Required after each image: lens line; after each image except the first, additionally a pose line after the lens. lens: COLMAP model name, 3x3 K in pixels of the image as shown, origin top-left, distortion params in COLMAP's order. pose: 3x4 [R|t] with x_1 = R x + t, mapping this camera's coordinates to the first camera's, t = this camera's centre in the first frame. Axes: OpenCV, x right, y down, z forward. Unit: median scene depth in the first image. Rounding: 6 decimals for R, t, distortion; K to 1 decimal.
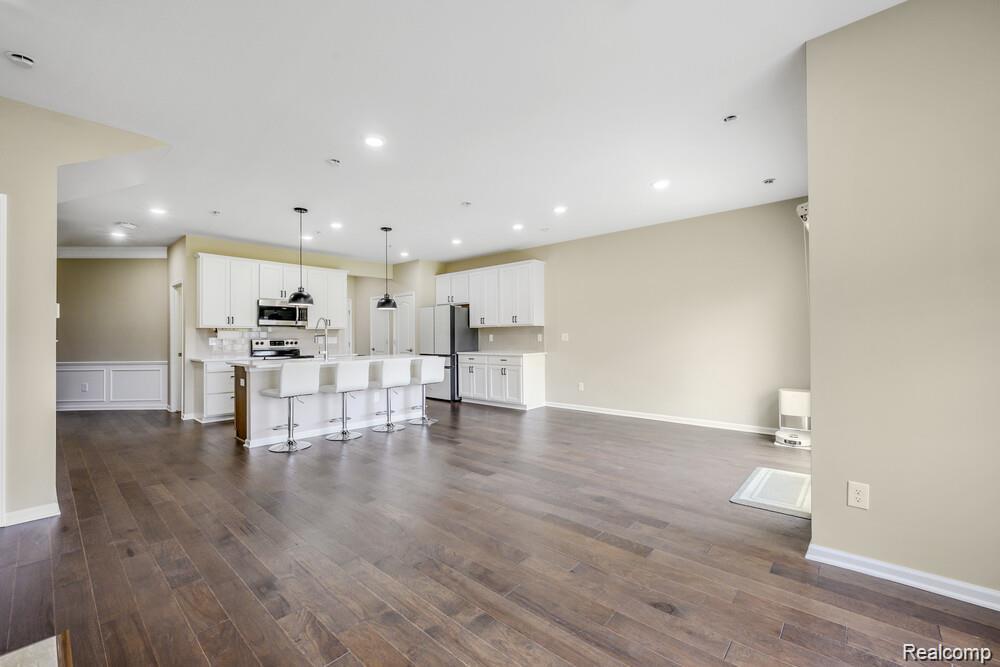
lens RADIAL K [[402.6, 0, 500.0], [0, 402.6, 333.5], [0, 0, 1]] dist [0.012133, -0.000204]
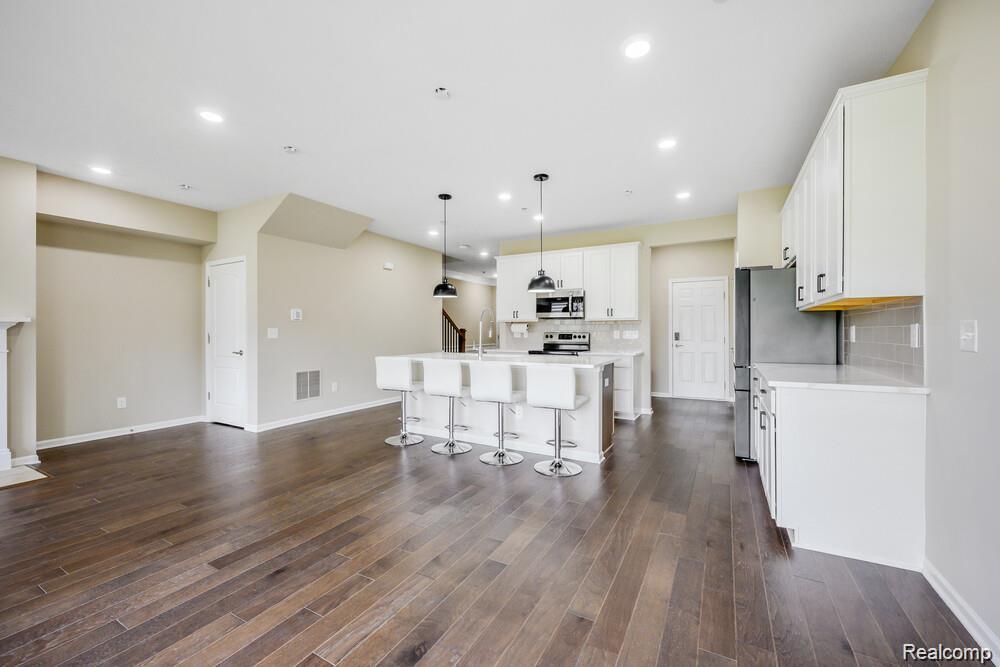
lens RADIAL K [[402.6, 0, 500.0], [0, 402.6, 333.5], [0, 0, 1]] dist [0.012133, -0.000204]
pose [[0.201901, 0.010908, -0.979345, 0.341155], [0.007816, 0.999888, 0.012748, 0.003452], [0.979375, -0.010228, 0.201793, 0.688750]]
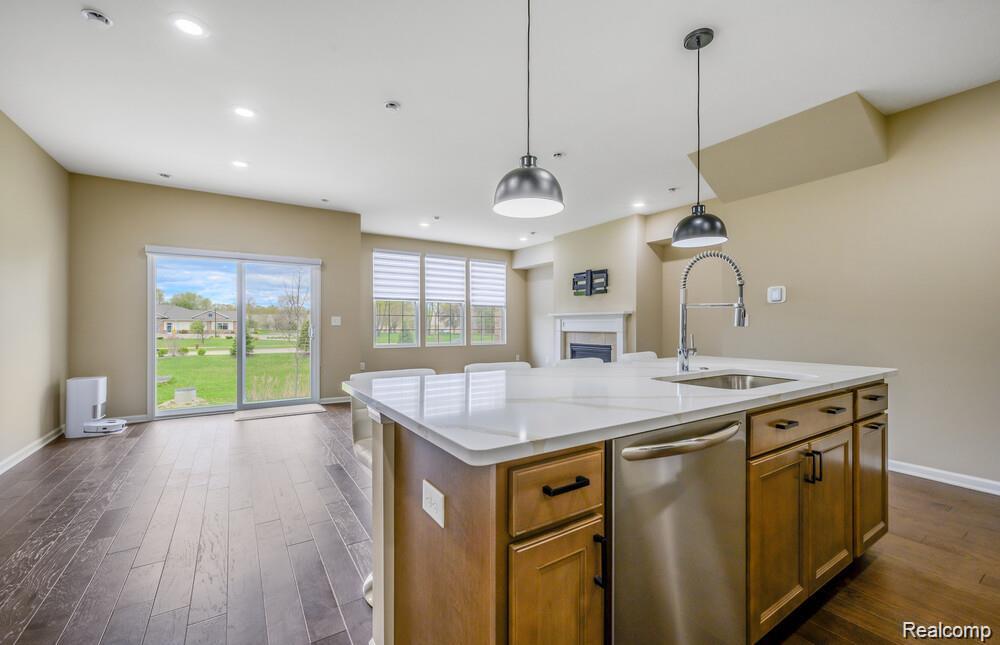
lens RADIAL K [[410.4, 0, 500.0], [0, 410.4, 322.5], [0, 0, 1]] dist [-0.000235, -0.000023]
pose [[-0.964081, 0.015542, 0.265151, -0.290536], [0.011514, 0.999794, -0.016739, 0.018768], [-0.265357, -0.013085, -0.964061, 1.115962]]
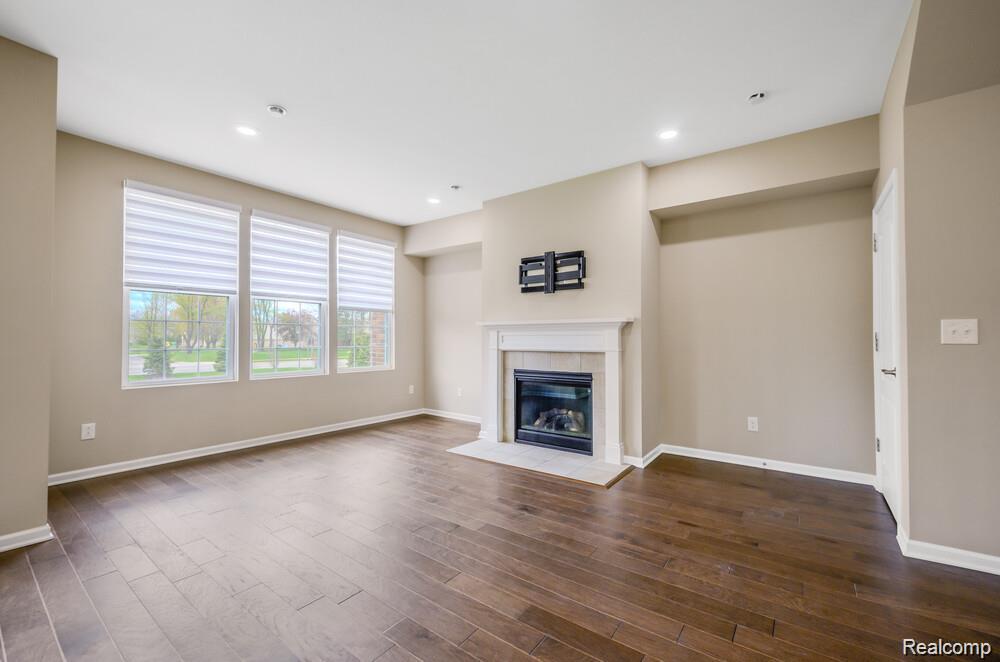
lens RADIAL K [[409.2, 0, 500.0], [0, 409.2, 331.0], [0, 0, 1]] dist [-0.001482, -0.000160]
pose [[-0.996166, 0.013637, -0.086412, -0.105414], [0.015819, 0.999572, -0.024620, 0.010839], [0.086039, -0.025893, -0.995955, 0.707348]]
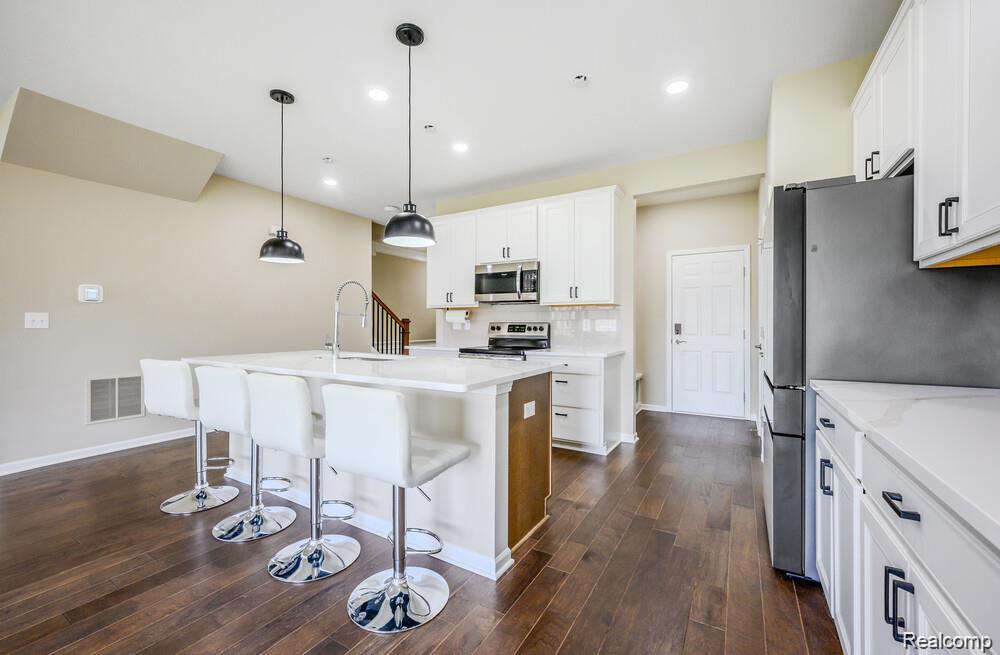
lens RADIAL K [[403.3, 0, 500.0], [0, 403.3, 327.5], [0, 0, 1]] dist [0.012044, -0.000012]
pose [[0.174444, 0.011404, -0.984601, 0.099330], [0.004677, 0.999912, 0.012410, 0.014322], [0.984656, -0.006770, 0.174376, 0.888648]]
